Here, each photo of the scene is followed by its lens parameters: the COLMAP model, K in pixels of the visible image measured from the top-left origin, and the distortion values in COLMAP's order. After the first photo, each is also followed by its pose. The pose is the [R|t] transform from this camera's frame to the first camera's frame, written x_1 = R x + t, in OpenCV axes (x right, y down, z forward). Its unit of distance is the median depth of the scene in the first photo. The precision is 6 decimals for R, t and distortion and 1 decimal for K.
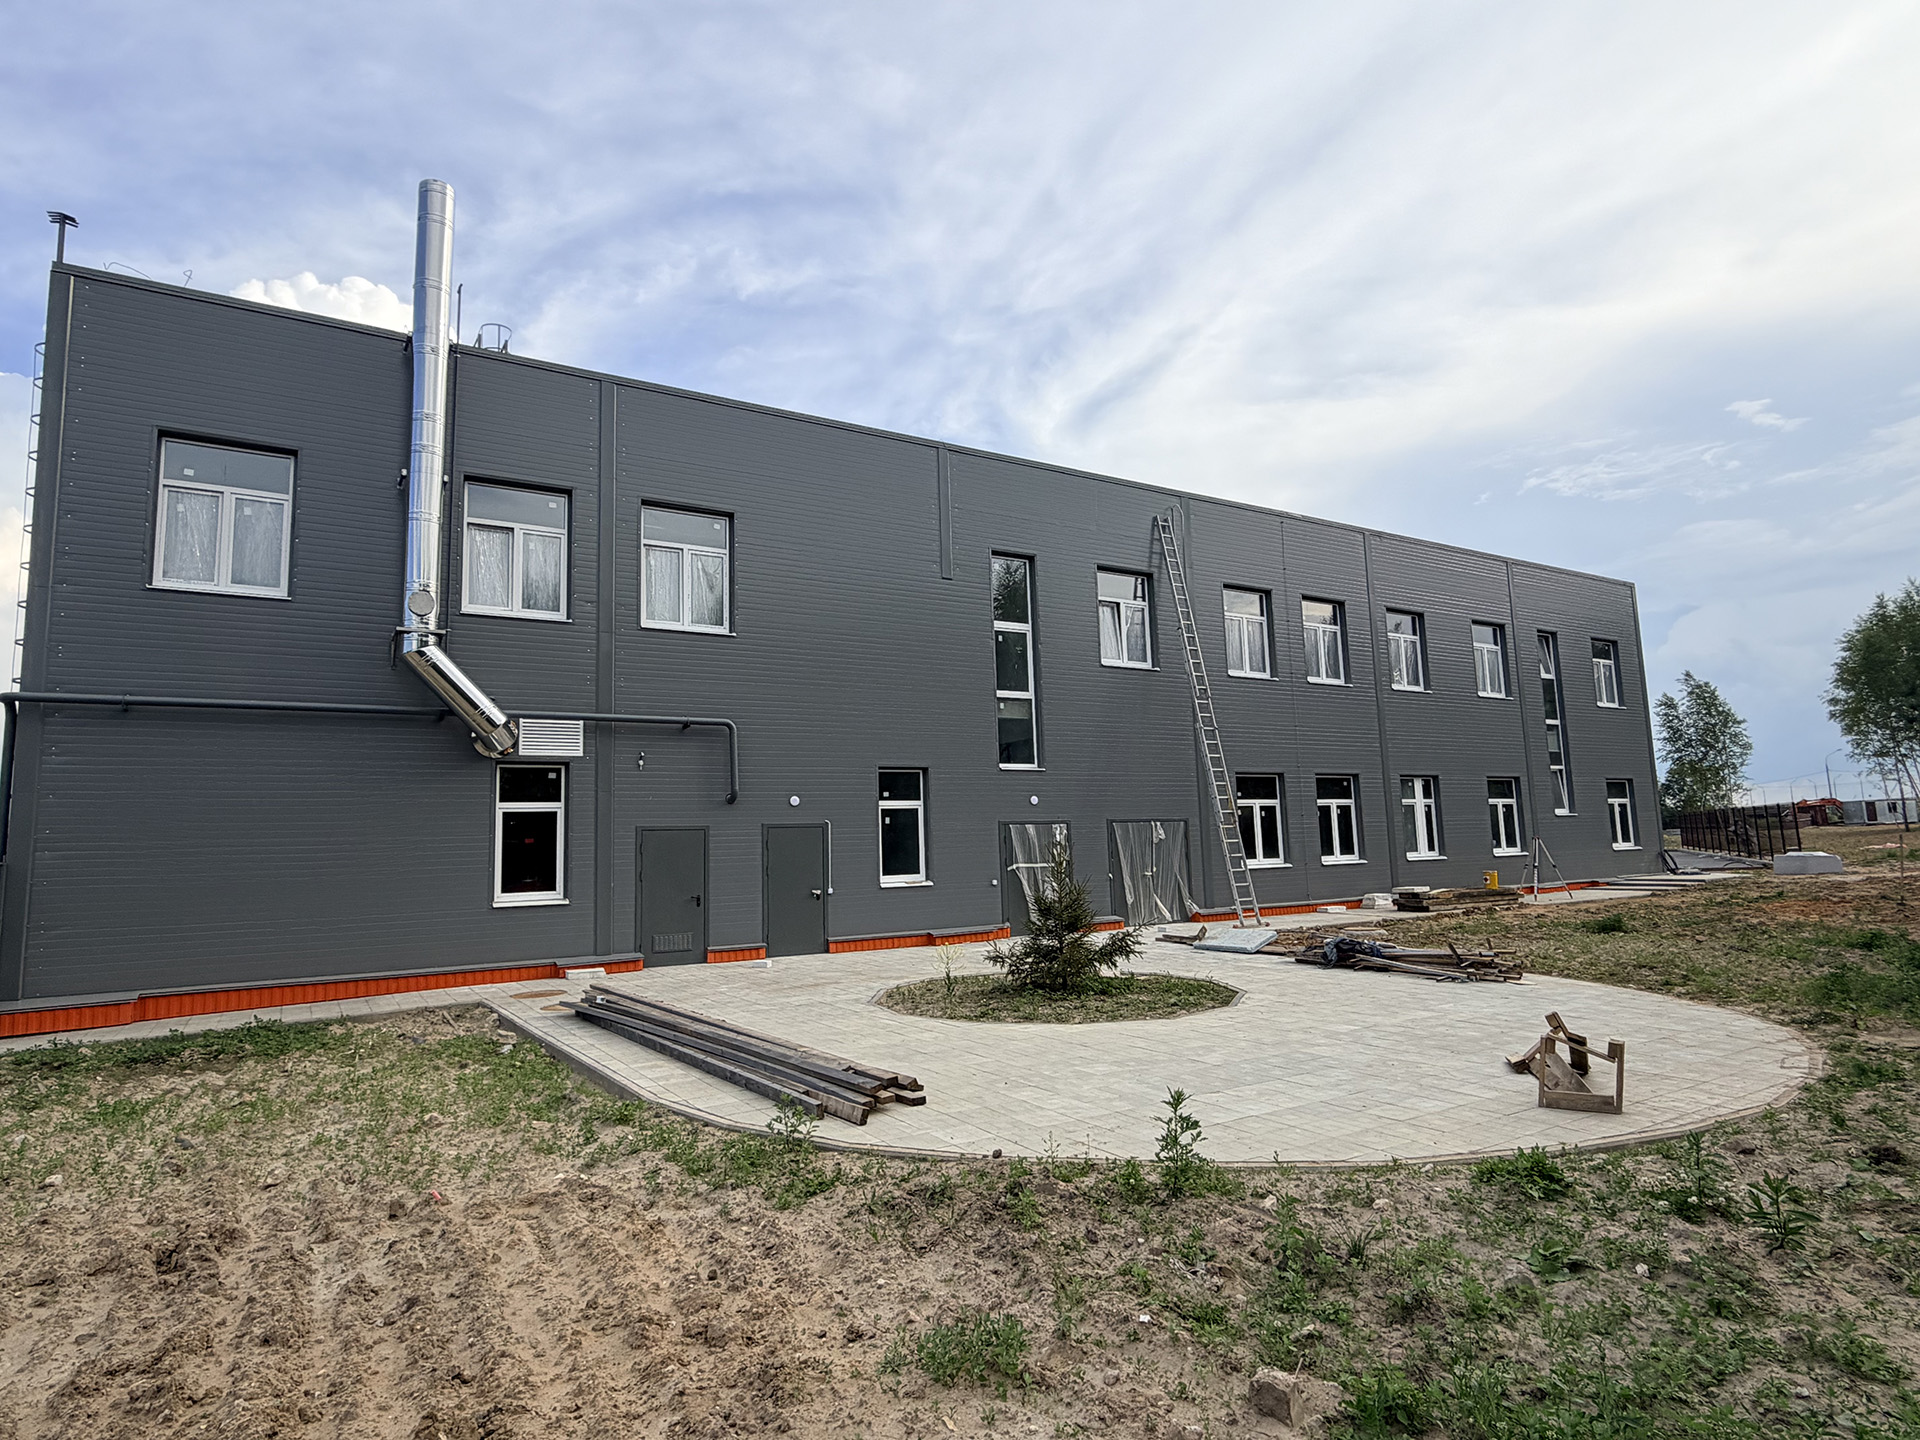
lens RADIAL K [[1051.3, 0, 965.0], [0, 1051.3, 723.6], [0, 0, 1]] dist [0.002067, 0.000082]
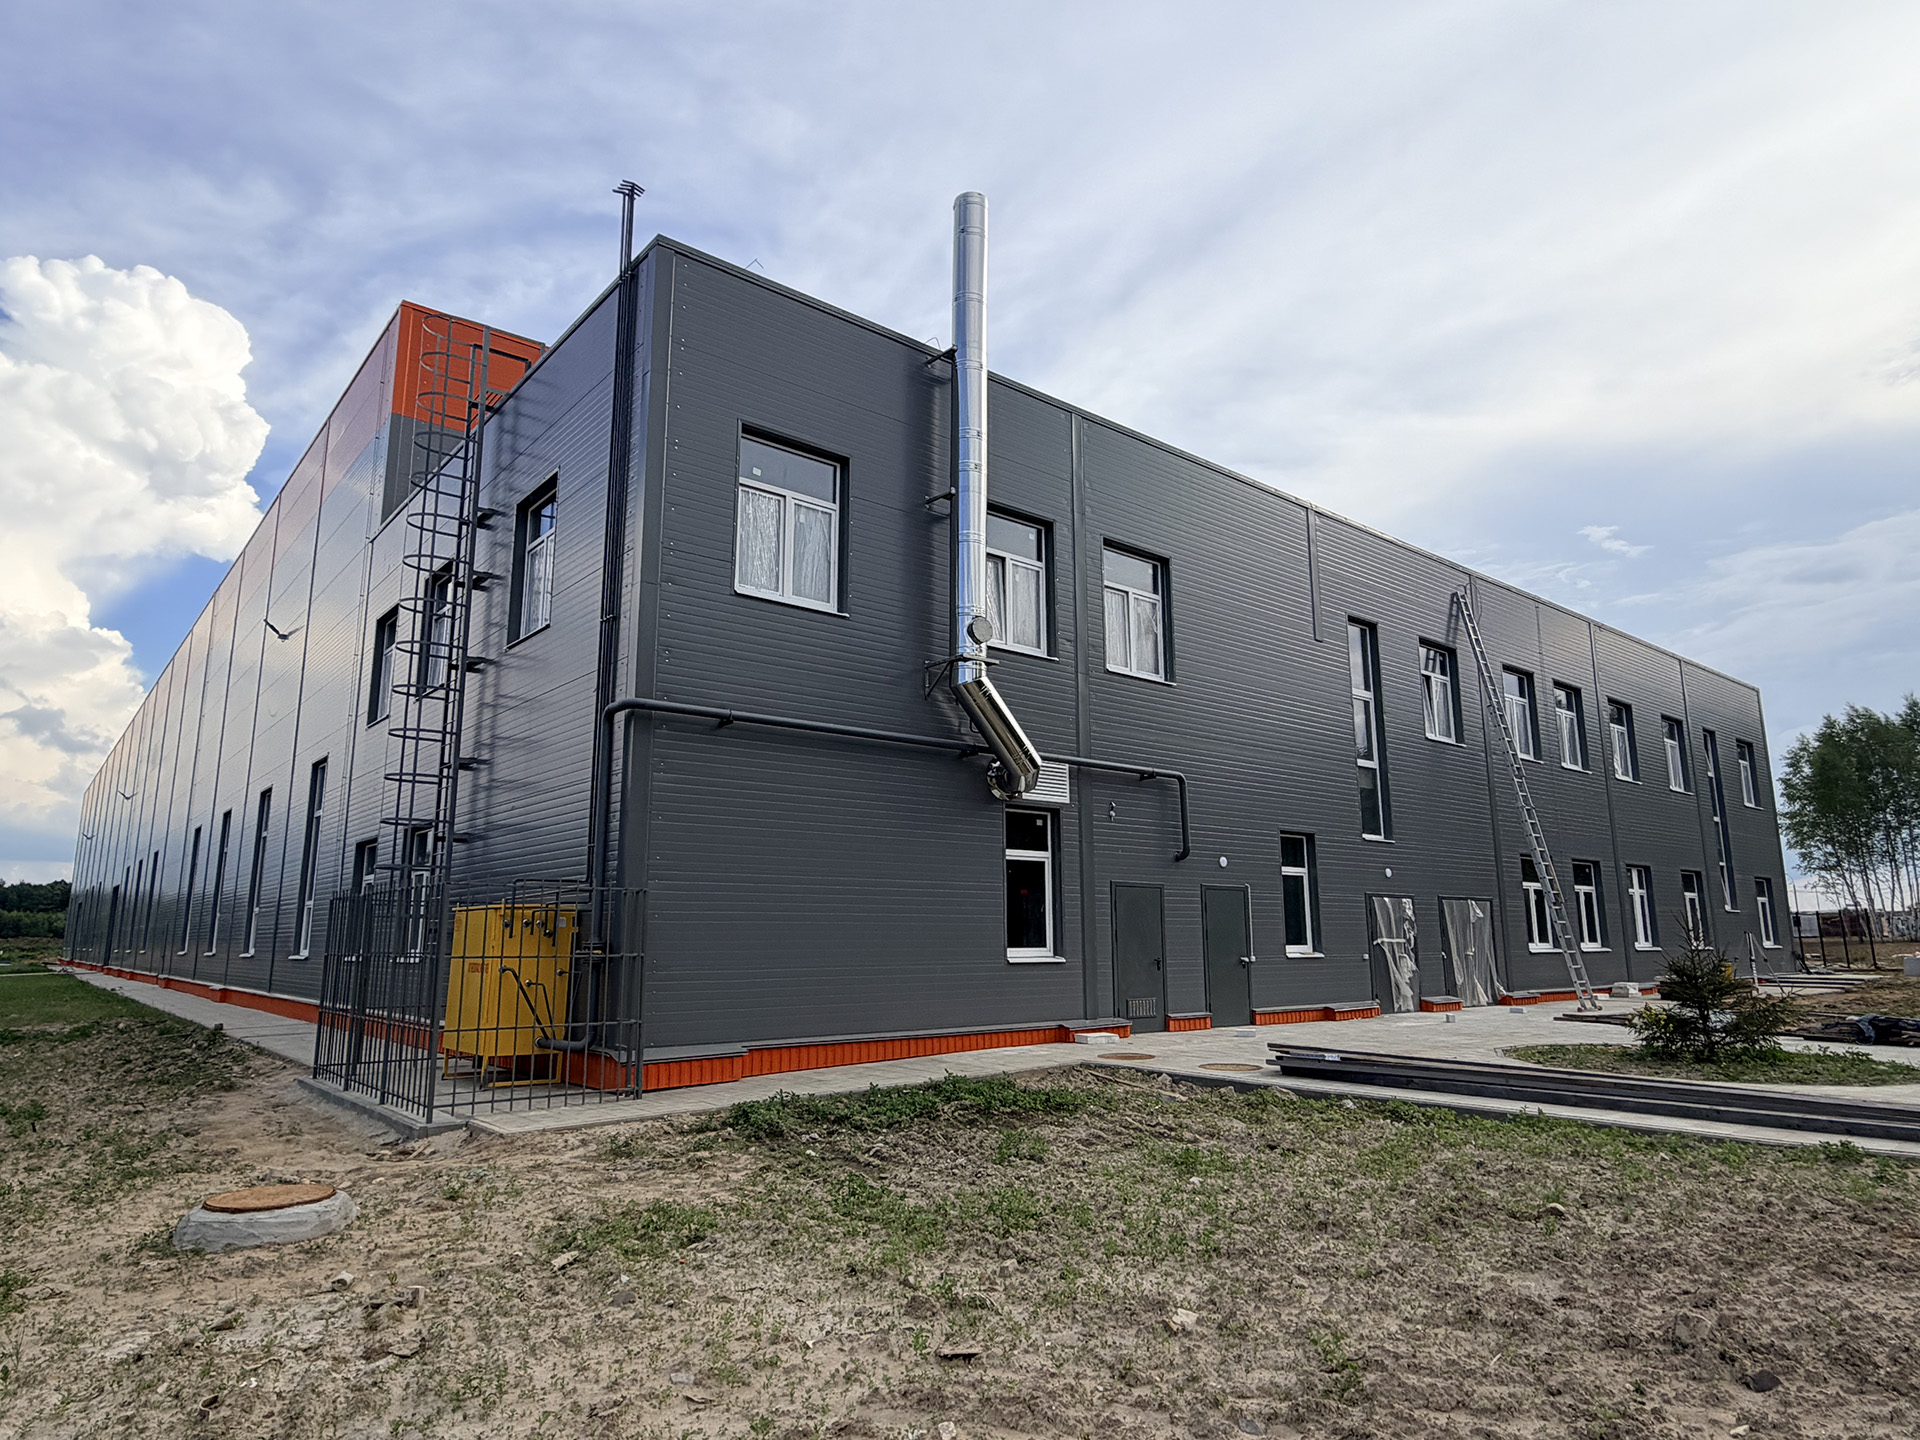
lens RADIAL K [[1131.4, 0, 969.6], [0, 1131.4, 730.7], [0, 0, 1]] dist [-0.004359, 0.004404]
pose [[0.989891, 0.054543, 0.130924, -0.534842], [-0.046029, 0.996677, -0.067206, 0.034817], [-0.134155, 0.060501, 0.989112, 0.013041]]
